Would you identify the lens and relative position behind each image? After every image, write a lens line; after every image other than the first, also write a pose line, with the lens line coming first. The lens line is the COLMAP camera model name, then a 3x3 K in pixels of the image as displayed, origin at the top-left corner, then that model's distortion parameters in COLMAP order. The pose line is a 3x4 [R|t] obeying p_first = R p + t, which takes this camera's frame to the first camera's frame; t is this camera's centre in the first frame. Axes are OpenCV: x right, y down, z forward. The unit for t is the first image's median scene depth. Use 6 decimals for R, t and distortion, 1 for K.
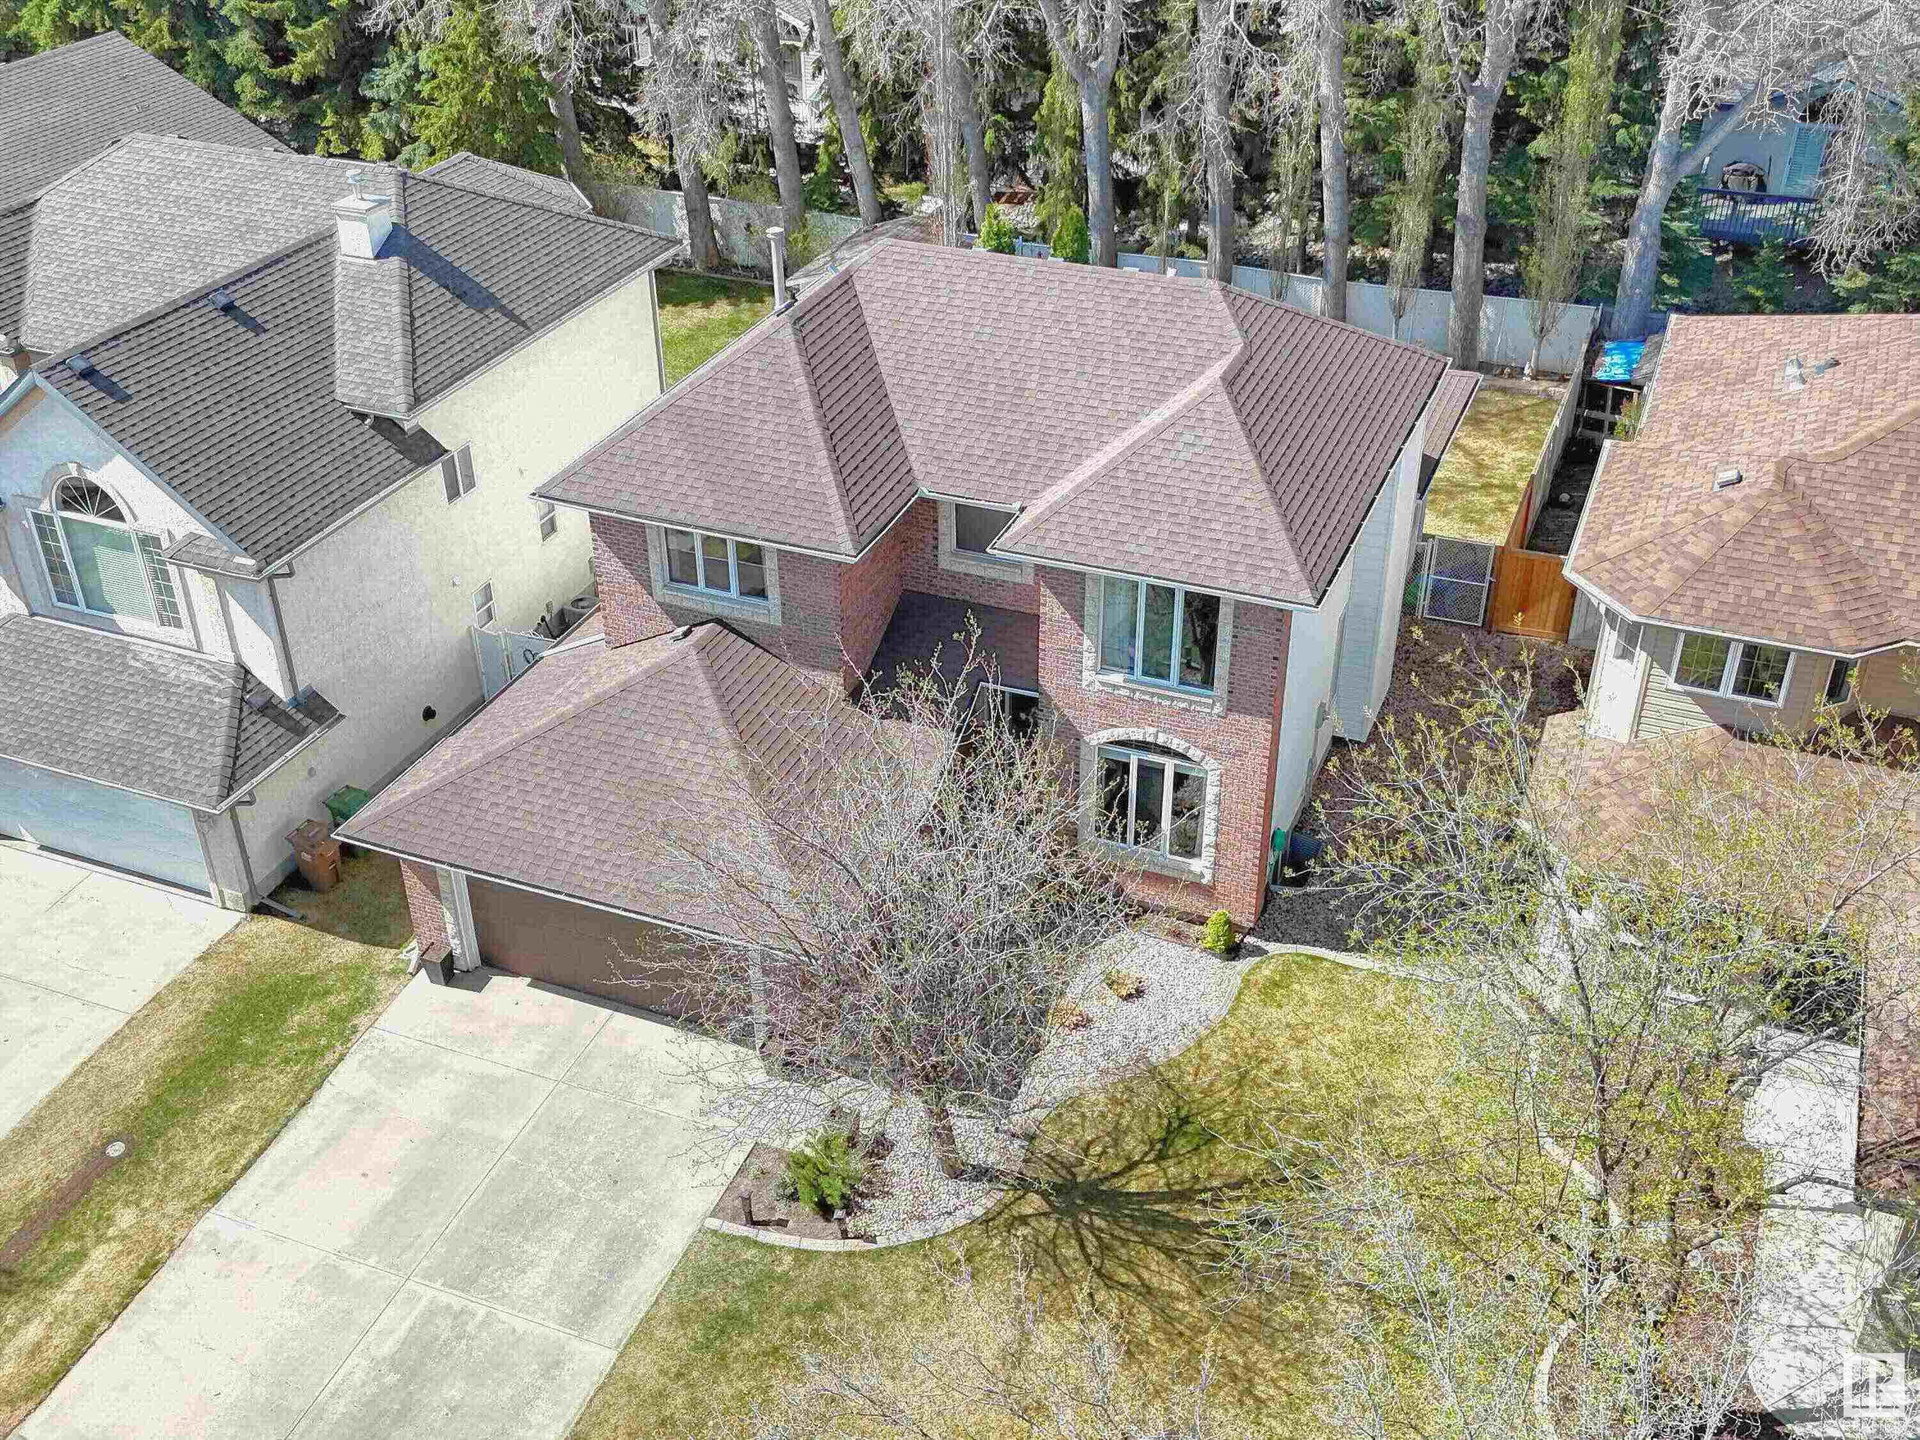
lens RADIAL K [[1869.6, 0, 967.9], [0, 1869.6, 725.9], [0, 0, 1]] dist [0.028123, 0.000000]
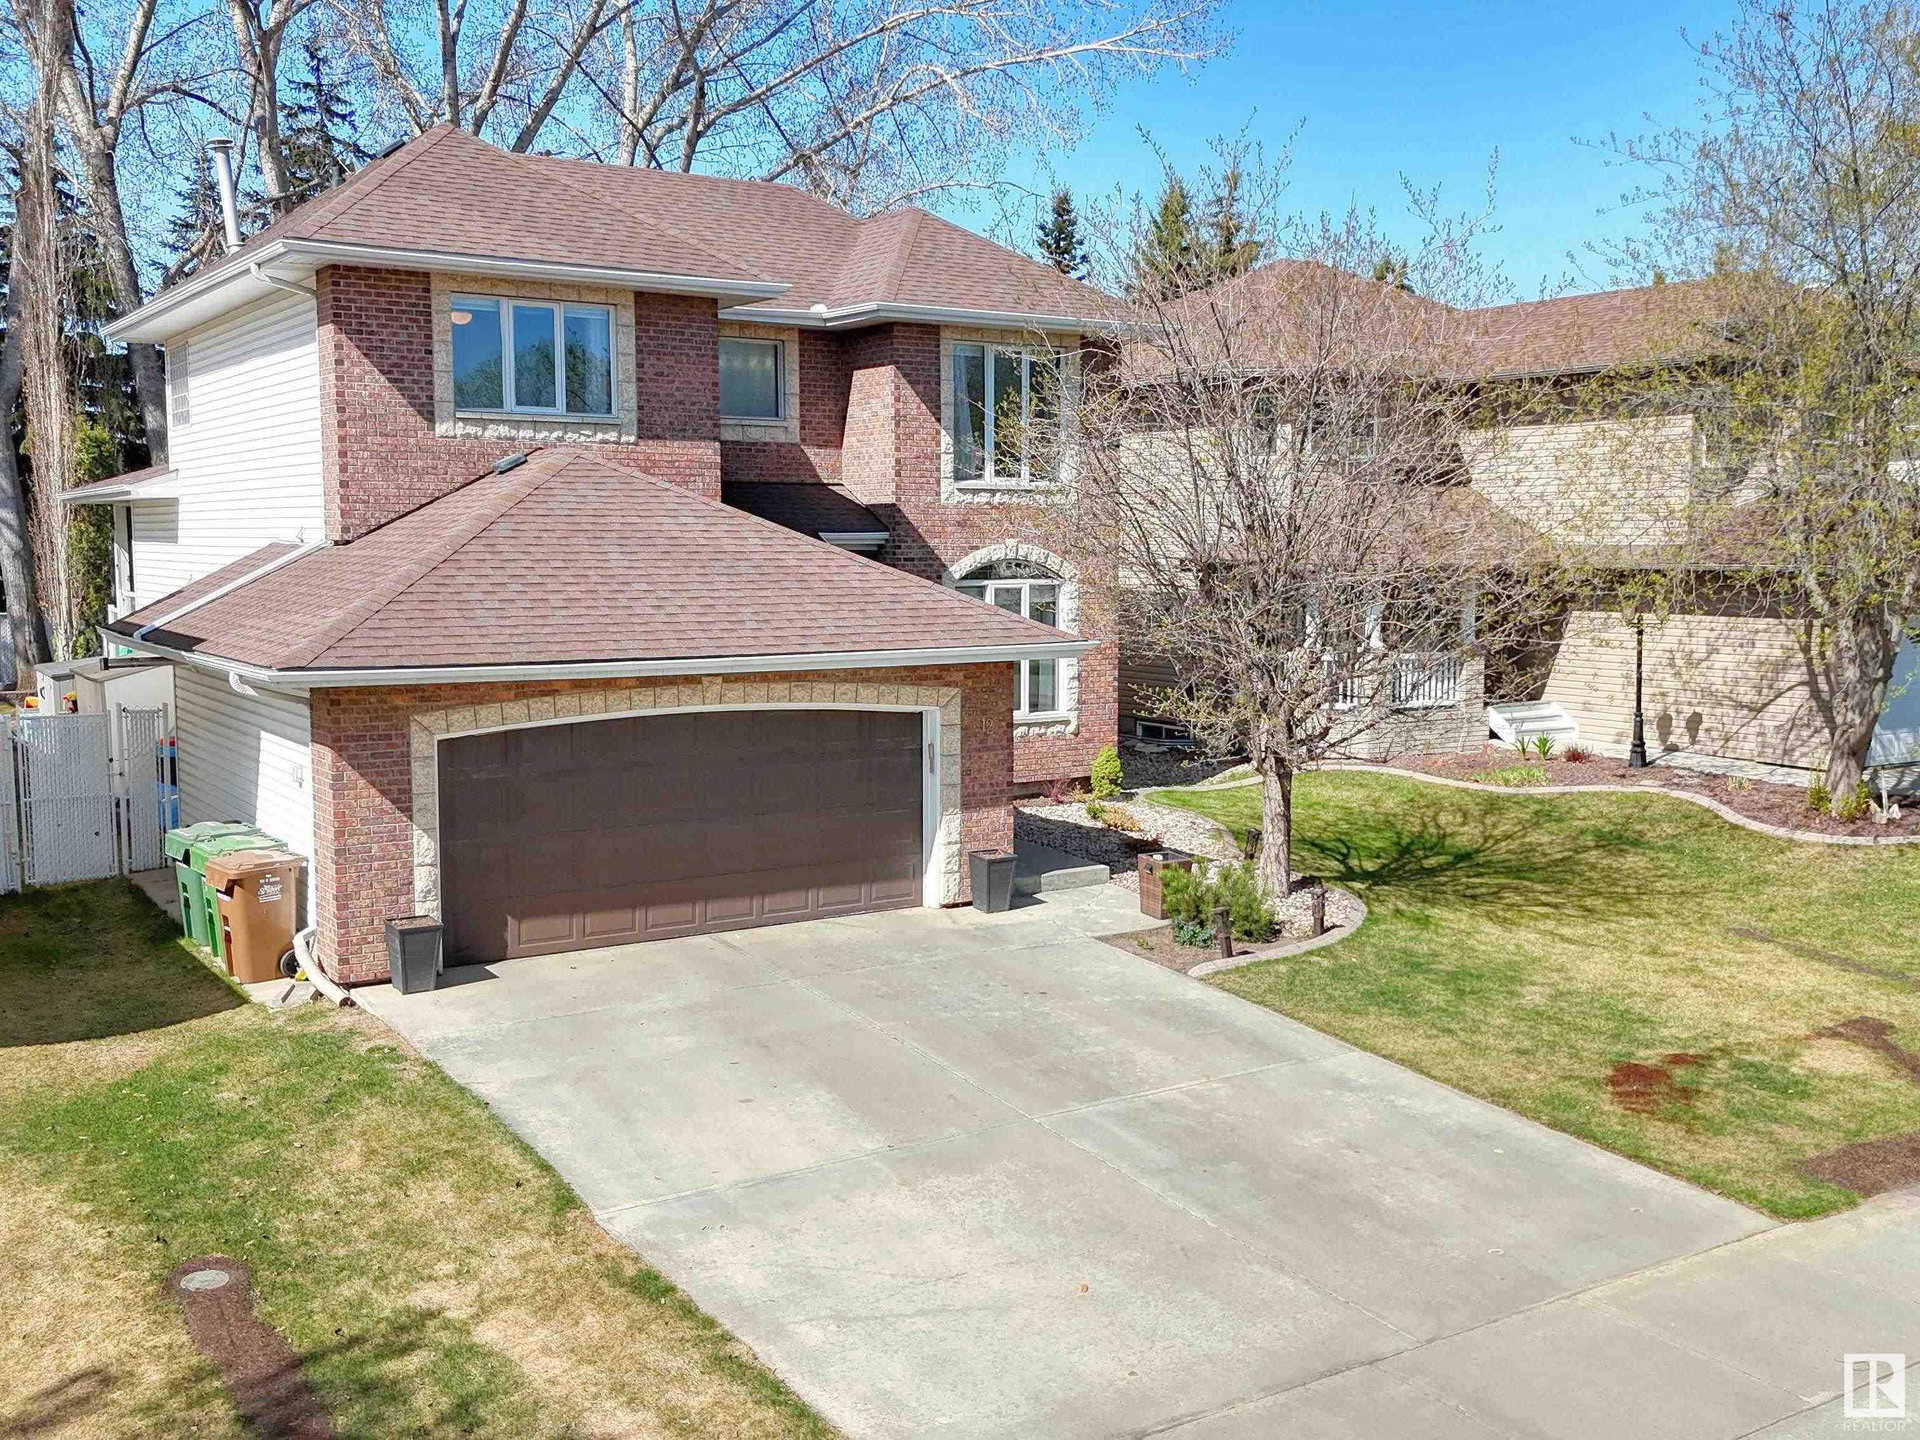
lens RADIAL K [[1869.6, 0, 981.2], [0, 1869.6, 692.4], [0, 0, 1]] dist [0.028123, 0.000000]
pose [[0.574420, -0.067440, 0.815778, -0.661202], [0.436672, 0.868194, -0.235704, 0.276577], [-0.692358, 0.491621, 0.528157, 0.597501]]
